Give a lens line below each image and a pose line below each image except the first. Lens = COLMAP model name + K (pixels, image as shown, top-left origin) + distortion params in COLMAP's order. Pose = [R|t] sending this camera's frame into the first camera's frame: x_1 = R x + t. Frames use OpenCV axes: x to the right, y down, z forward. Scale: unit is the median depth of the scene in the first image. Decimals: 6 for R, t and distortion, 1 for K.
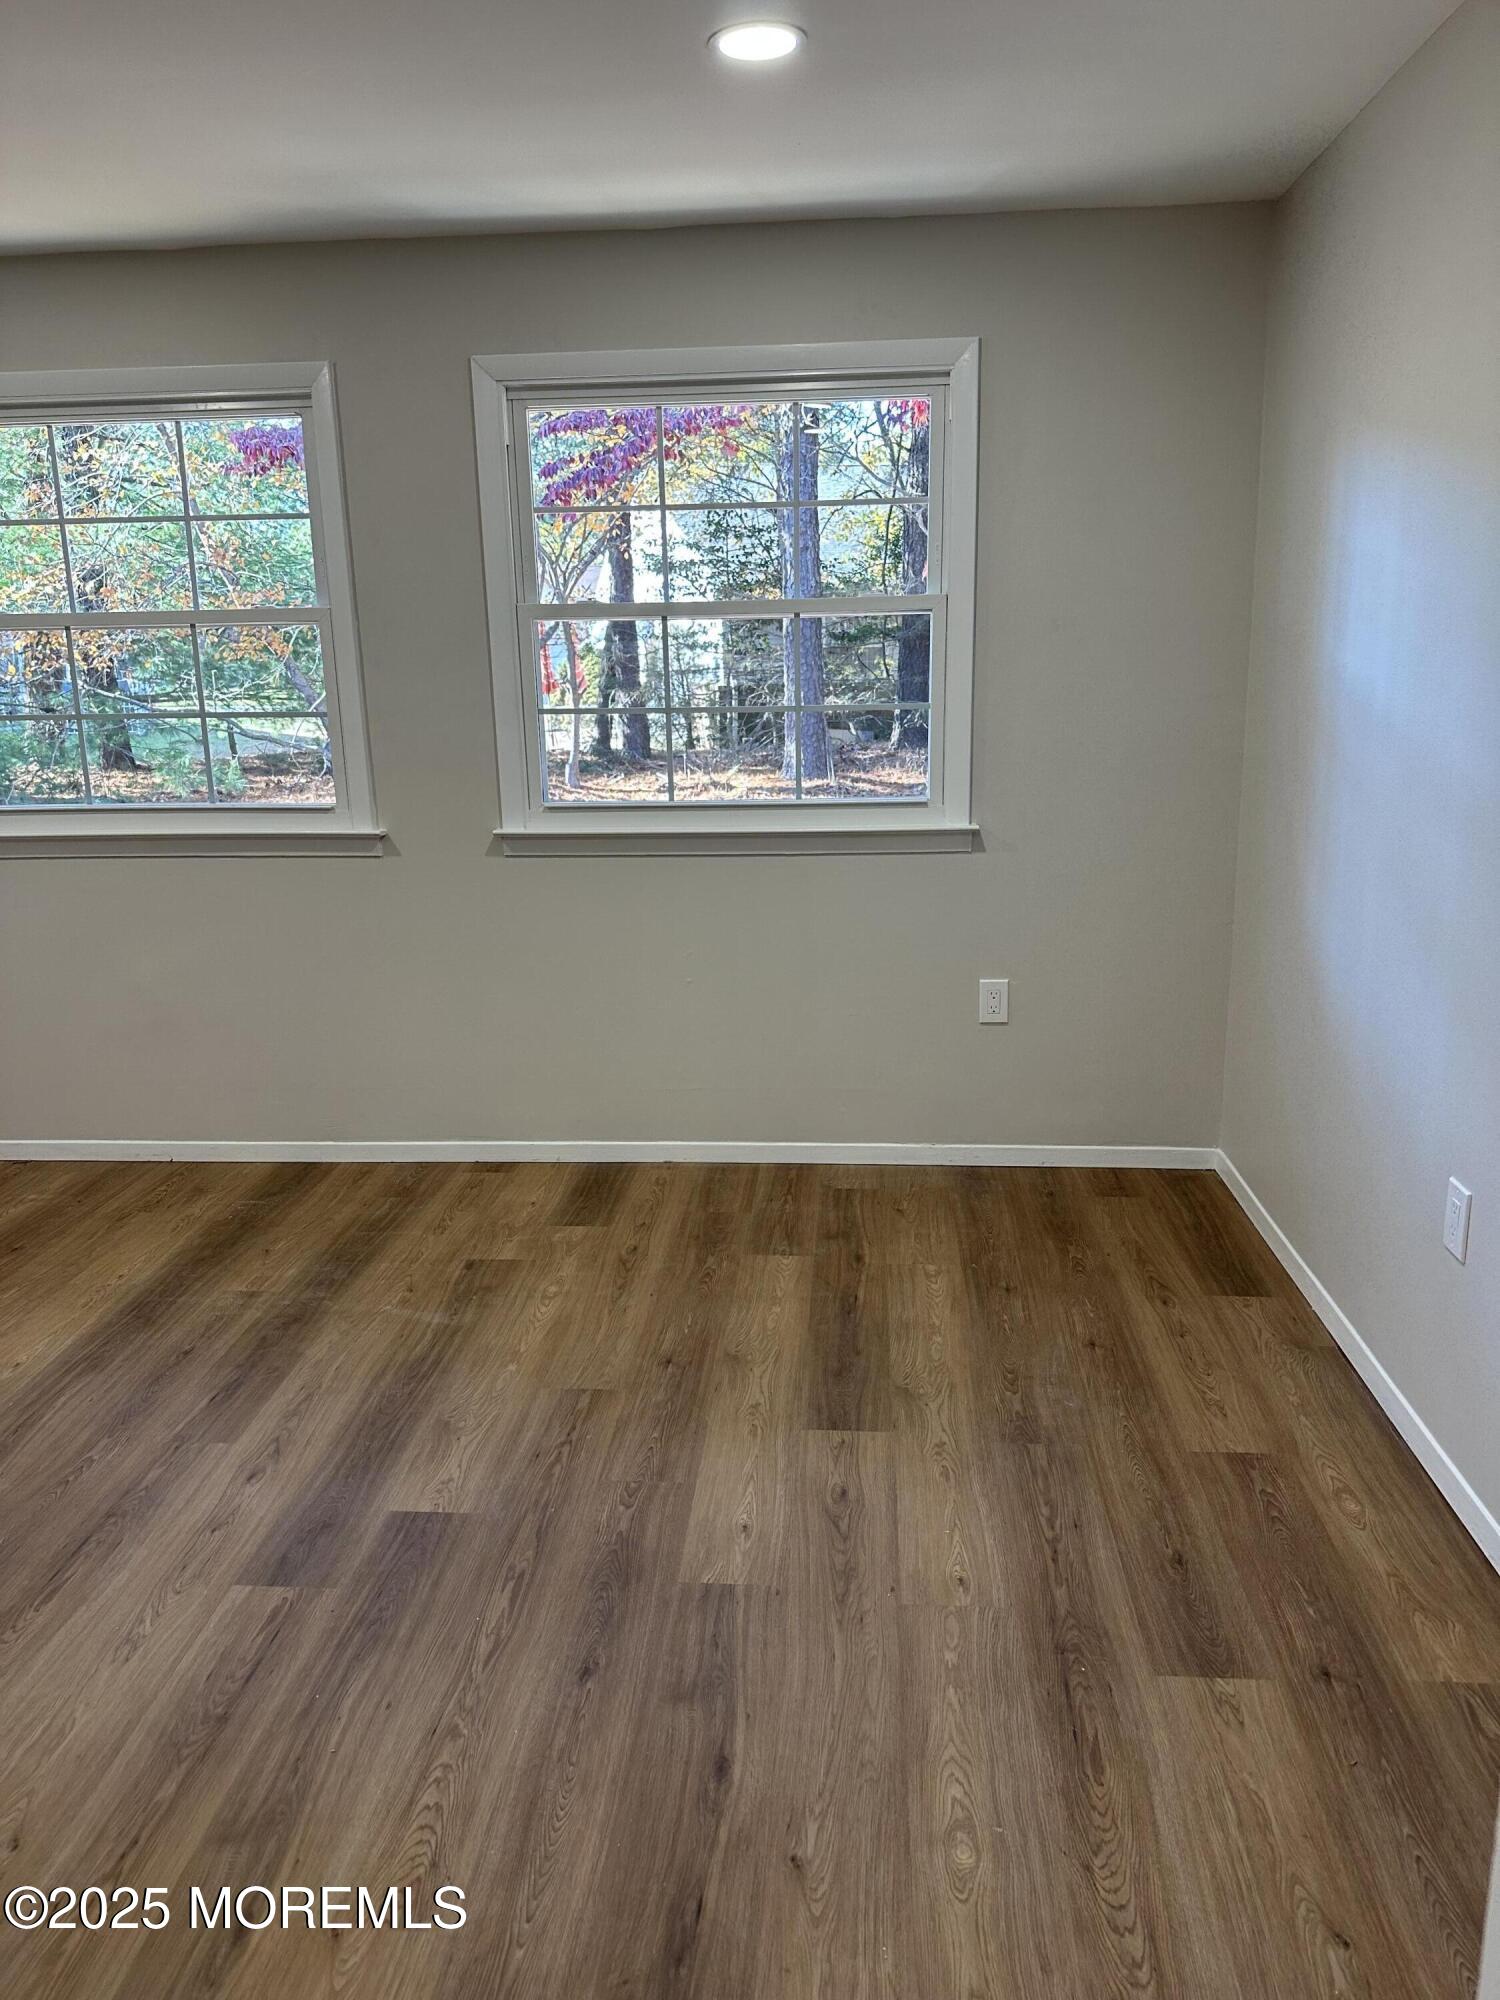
lens RADIAL K [[1397.1, 0, 730.4], [0, 1397.1, 986.4], [0, 0, 1]] dist [0.061753, -0.072092]
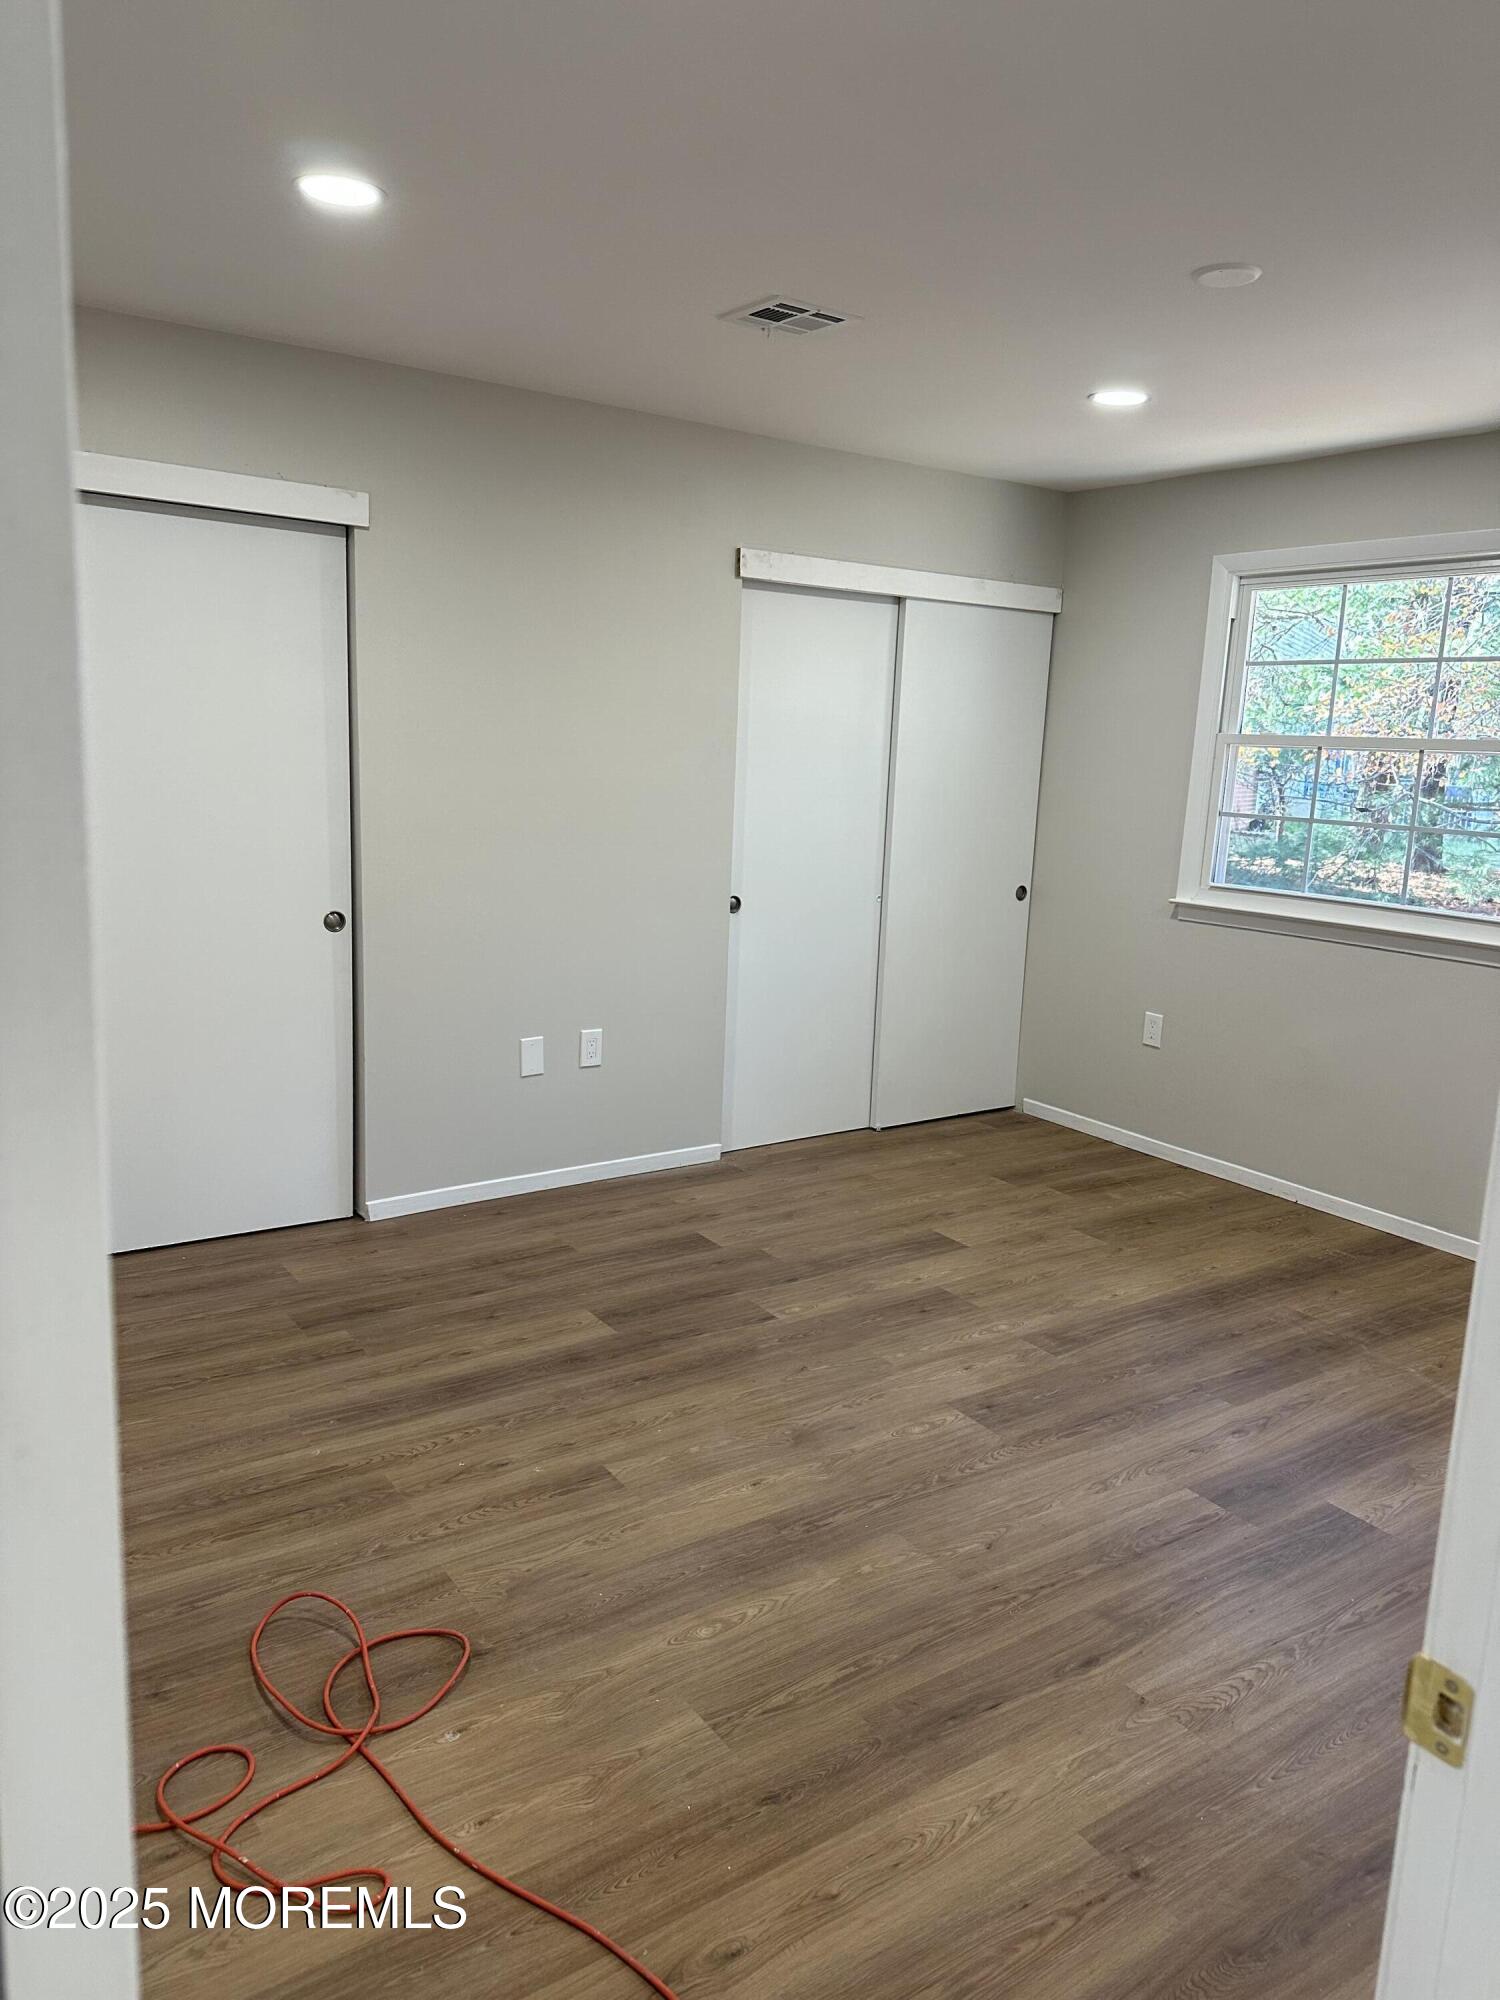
lens RADIAL K [[1397.1, 0, 760.3], [0, 1397.1, 998.3], [0, 0, 1]] dist [0.061753, -0.072092]
pose [[0.639029, 0.185848, -0.746393, 0.233071], [-0.230038, 0.972136, 0.045108, 0.015189], [0.733978, 0.142874, 0.663975, -0.175087]]
